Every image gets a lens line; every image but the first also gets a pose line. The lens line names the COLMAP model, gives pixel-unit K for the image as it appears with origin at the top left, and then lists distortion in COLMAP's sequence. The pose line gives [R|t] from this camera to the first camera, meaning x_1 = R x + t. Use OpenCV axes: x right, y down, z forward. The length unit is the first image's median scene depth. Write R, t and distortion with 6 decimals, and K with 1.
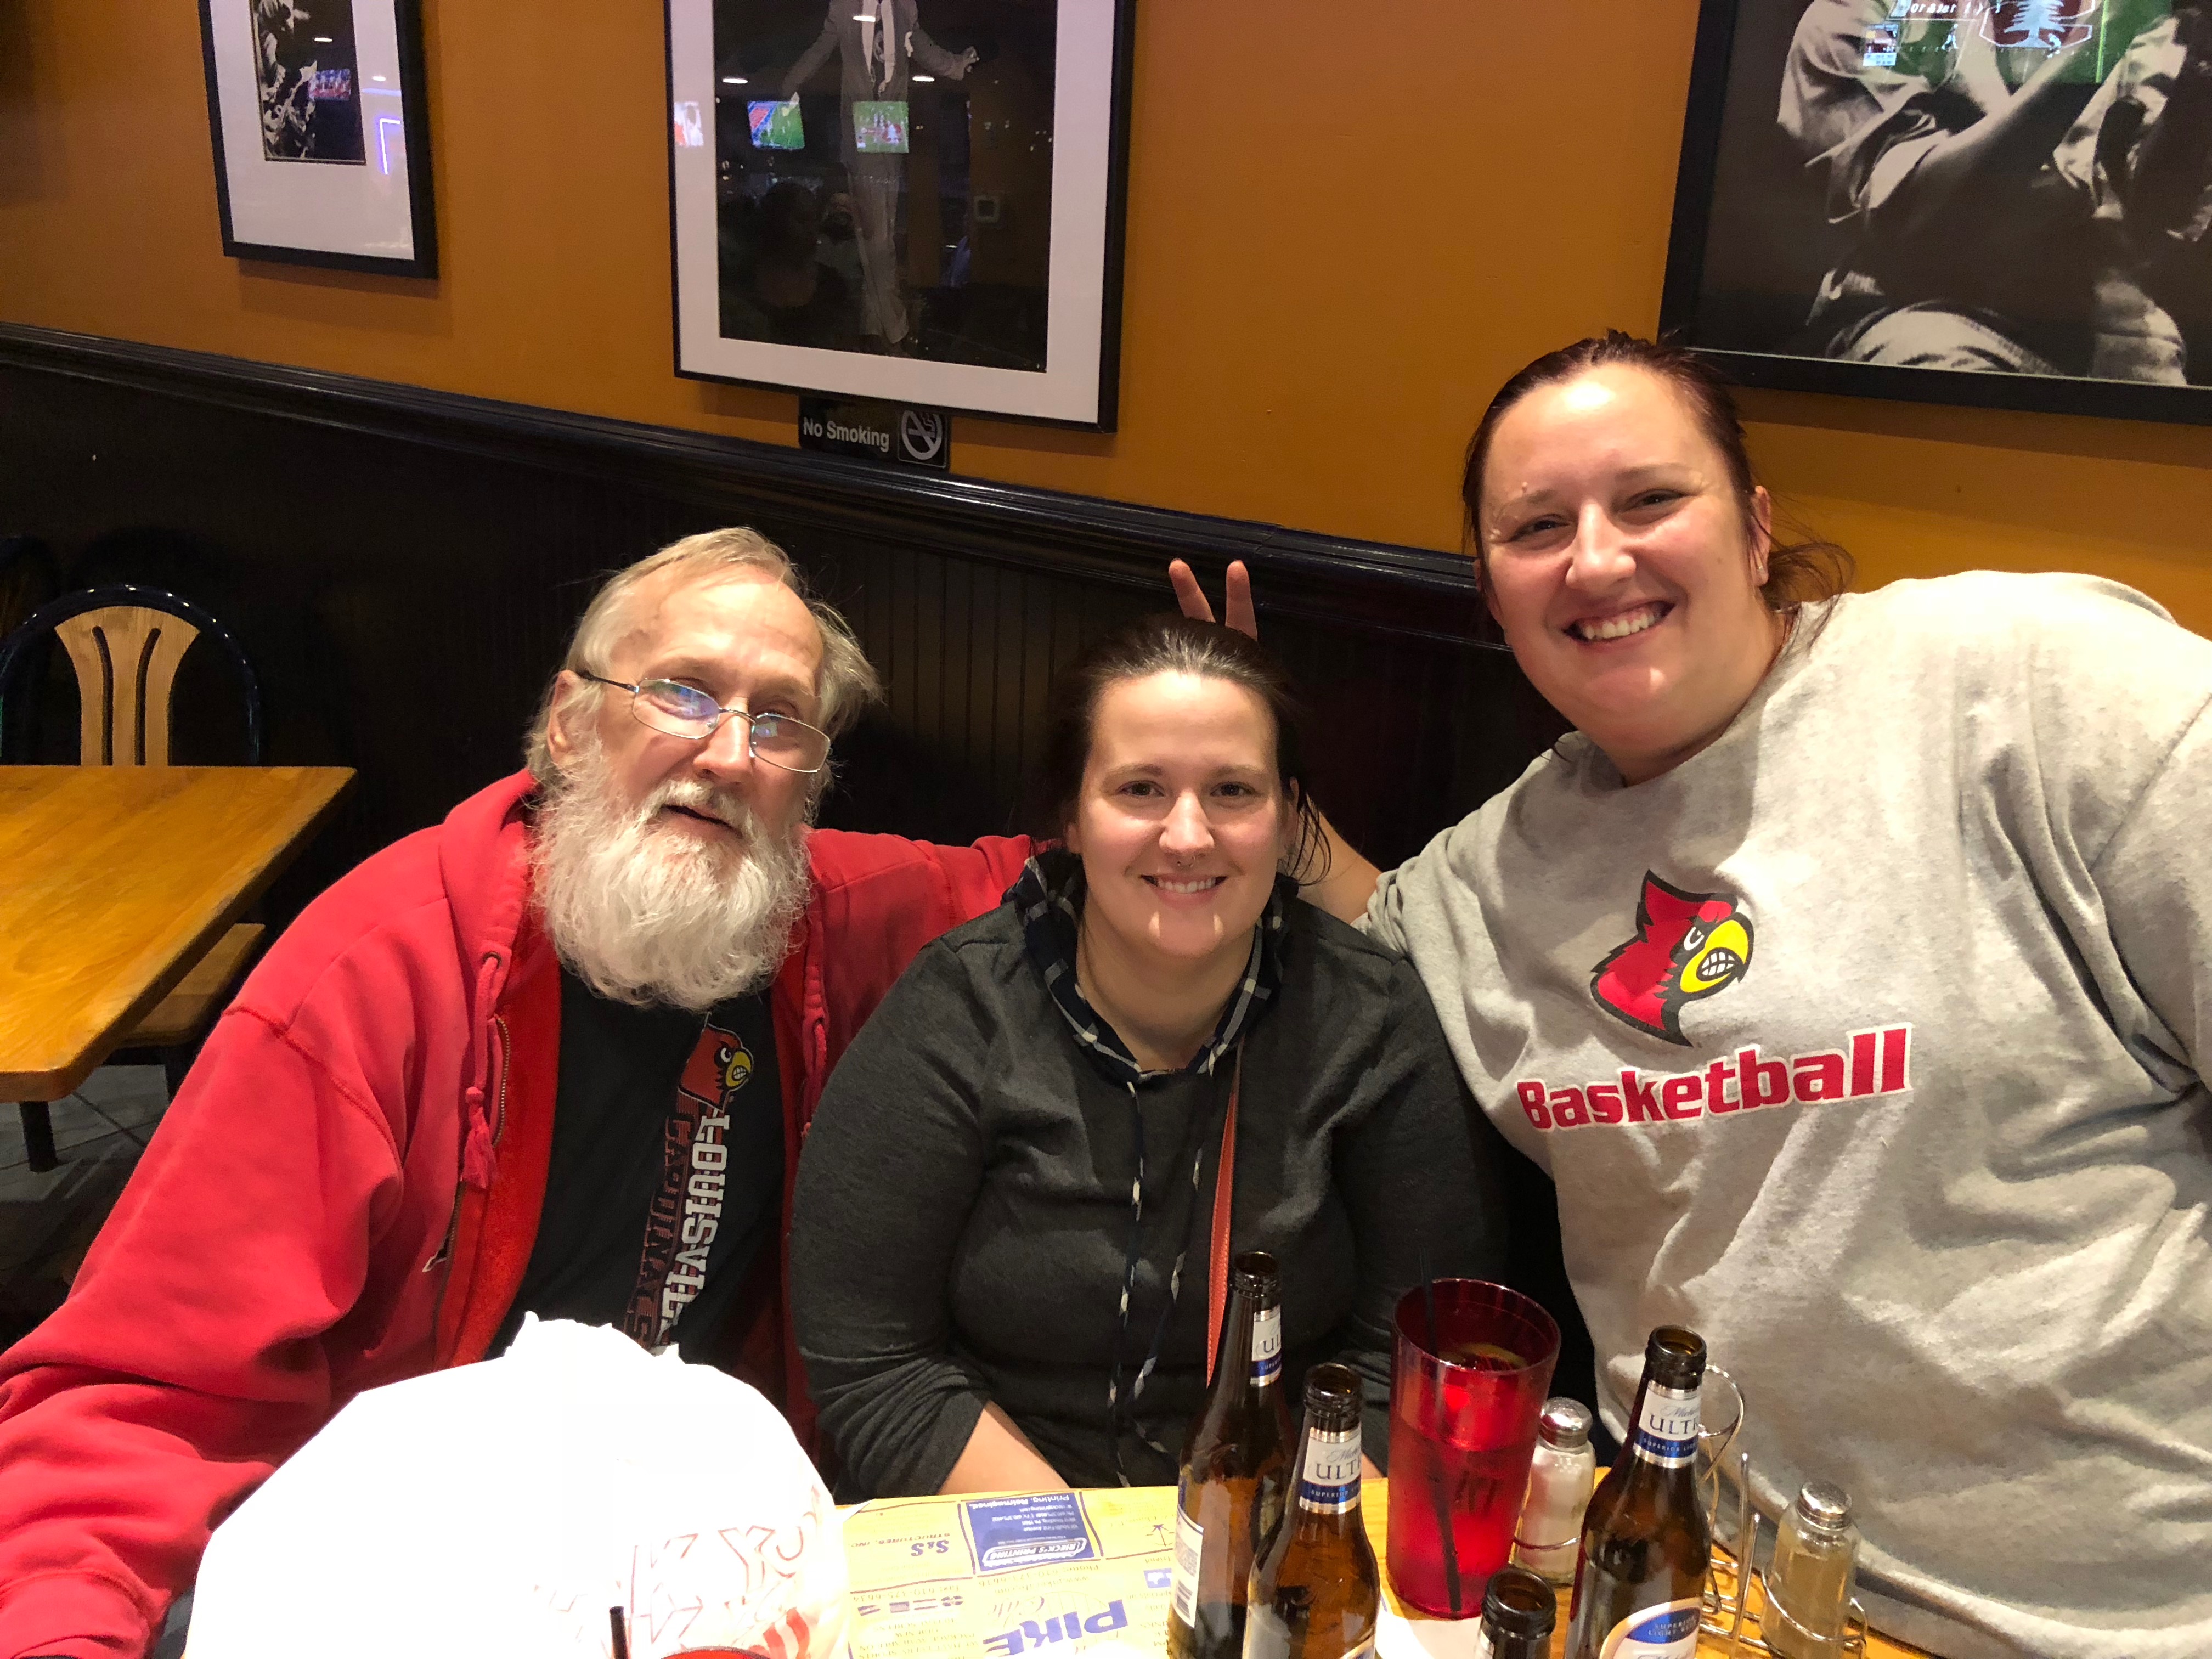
lens RADIAL K [[1939.9, 0, 1106.3], [0, 1939.9, 864.5], [0, 0, 1]] dist [0.031627, -0.013239]
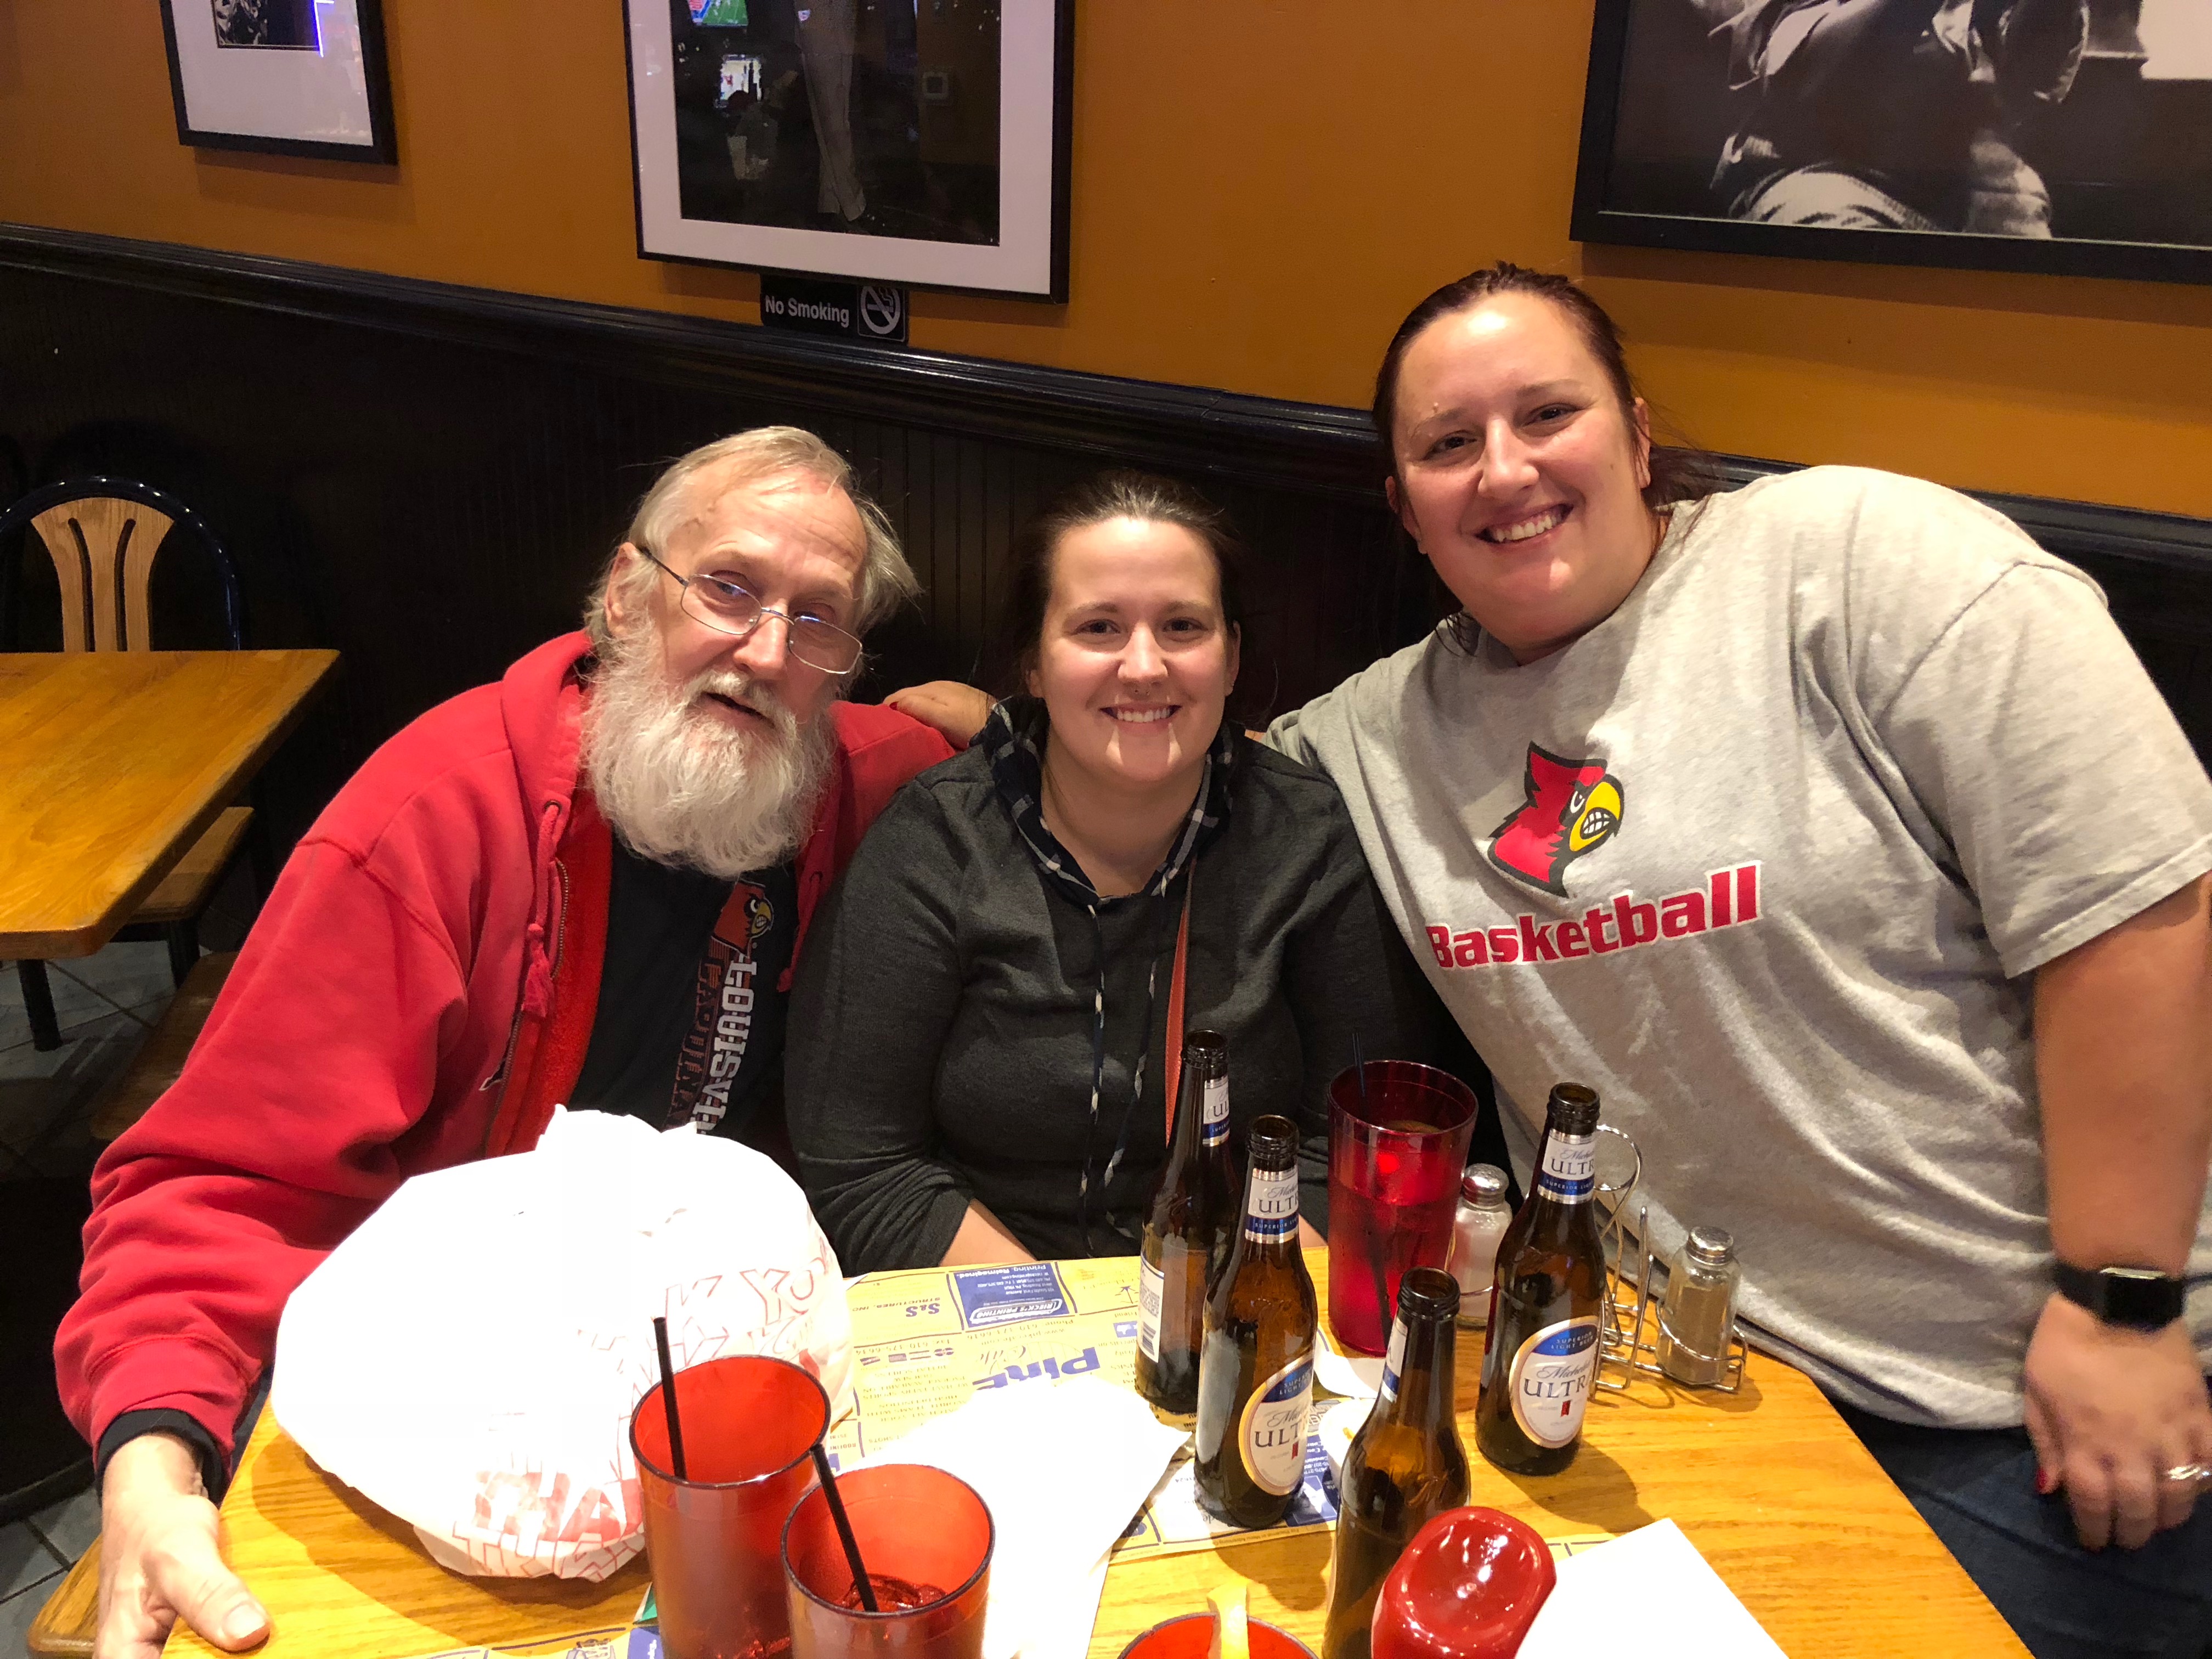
lens RADIAL K [[1958.9, 0, 1114.2], [0, 1958.9, 878.0], [0, 0, 1]] dist [0.009729, 0.026064]
pose [[0.999533, -0.022827, 0.020308, 0.002164], [0.021564, 0.997943, 0.060377, 0.032284], [-0.021644, -0.059911, 0.997969, -0.100579]]
